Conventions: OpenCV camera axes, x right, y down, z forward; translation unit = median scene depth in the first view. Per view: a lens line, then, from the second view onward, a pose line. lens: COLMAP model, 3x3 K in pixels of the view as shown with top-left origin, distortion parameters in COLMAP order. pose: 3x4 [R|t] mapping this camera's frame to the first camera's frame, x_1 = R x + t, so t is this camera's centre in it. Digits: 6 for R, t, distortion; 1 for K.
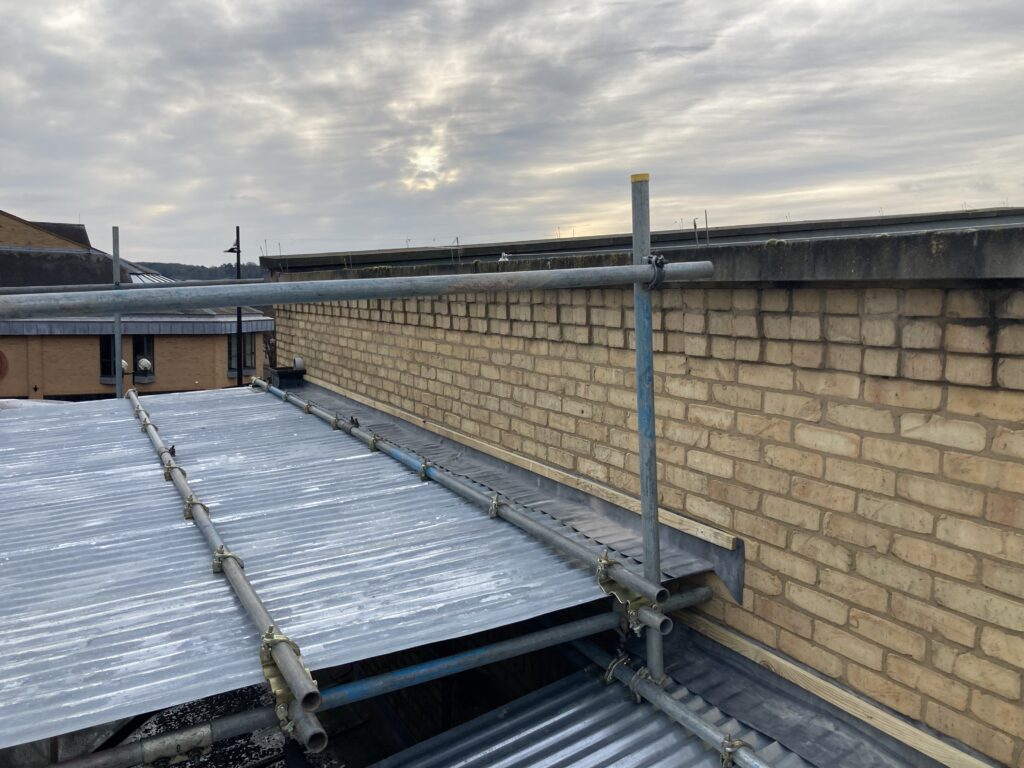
lens RADIAL K [[837.7, 0, 513.9], [0, 837.7, 379.0], [0, 0, 1]] dist [0.002461, 0.010725]
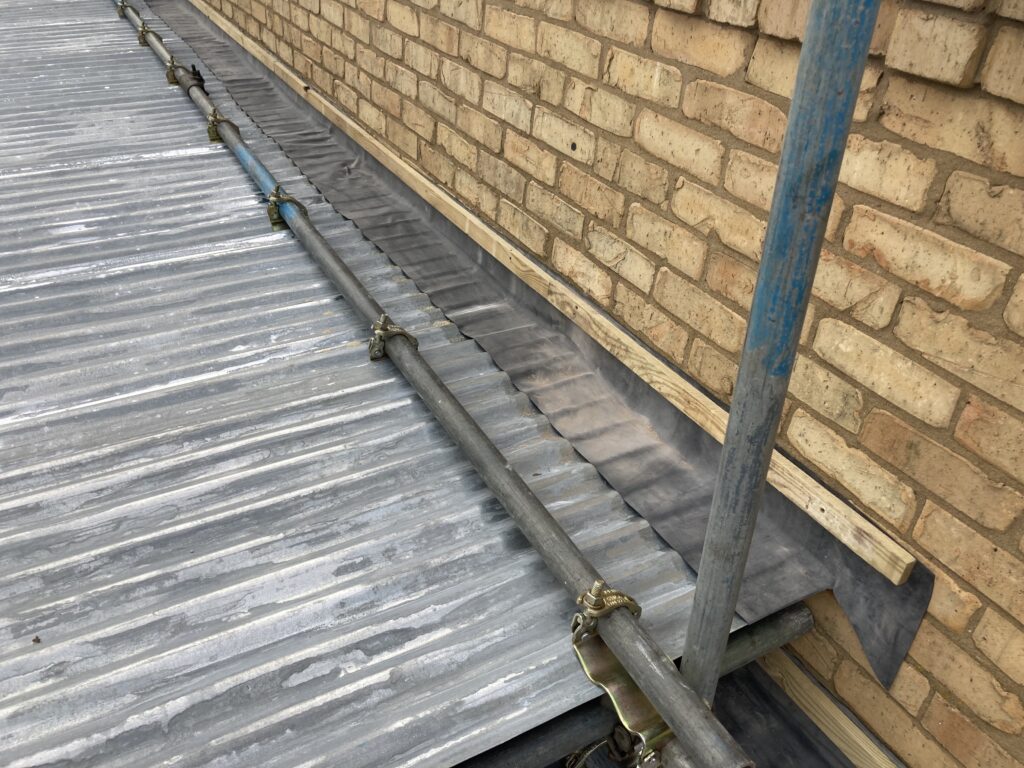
lens RADIAL K [[837.7, 0, 513.9], [0, 837.7, 379.0], [0, 0, 1]] dist [0.002461, 0.010725]
pose [[0.997540, 0.055020, 0.043434, 0.035264], [-0.068424, 0.898867, 0.432847, -0.043365], [-0.015226, -0.434755, 0.900420, 0.518397]]
